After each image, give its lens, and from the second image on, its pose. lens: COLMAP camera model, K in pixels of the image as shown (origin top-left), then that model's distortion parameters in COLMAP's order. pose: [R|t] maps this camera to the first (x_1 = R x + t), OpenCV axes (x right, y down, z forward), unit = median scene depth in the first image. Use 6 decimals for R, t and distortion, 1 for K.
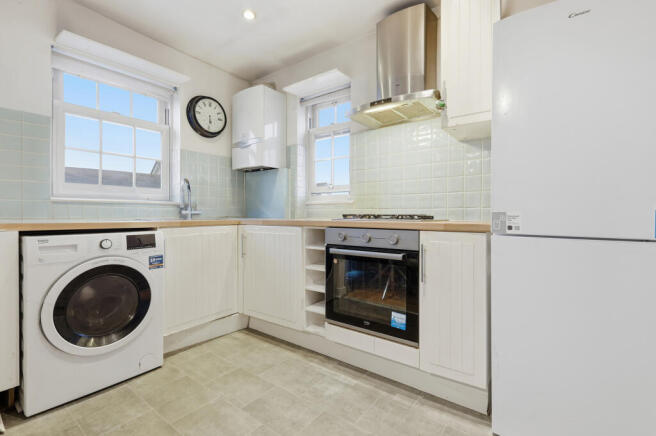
lens RADIAL K [[302.9, 0, 327.8], [0, 302.9, 211.8], [0, 0, 1]] dist [0.021084, -0.000007]
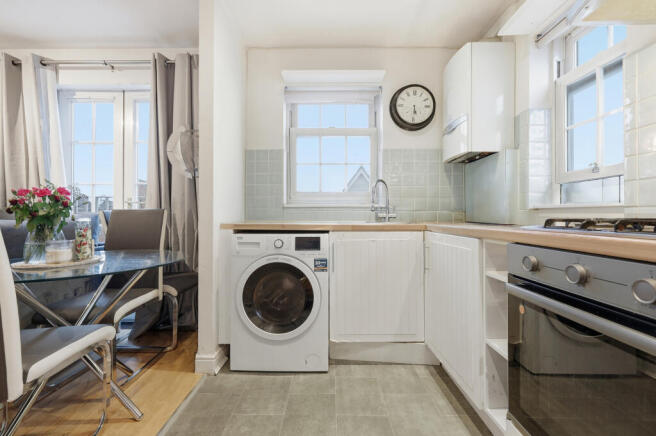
lens RADIAL K [[302.9, 0, 327.8], [0, 302.9, 211.8], [0, 0, 1]] dist [0.021084, -0.000007]
pose [[0.598255, -0.008820, -0.801257, 0.204214], [0.002607, 0.999956, -0.009060, -0.001169], [0.801302, 0.003331, 0.598251, 0.341241]]
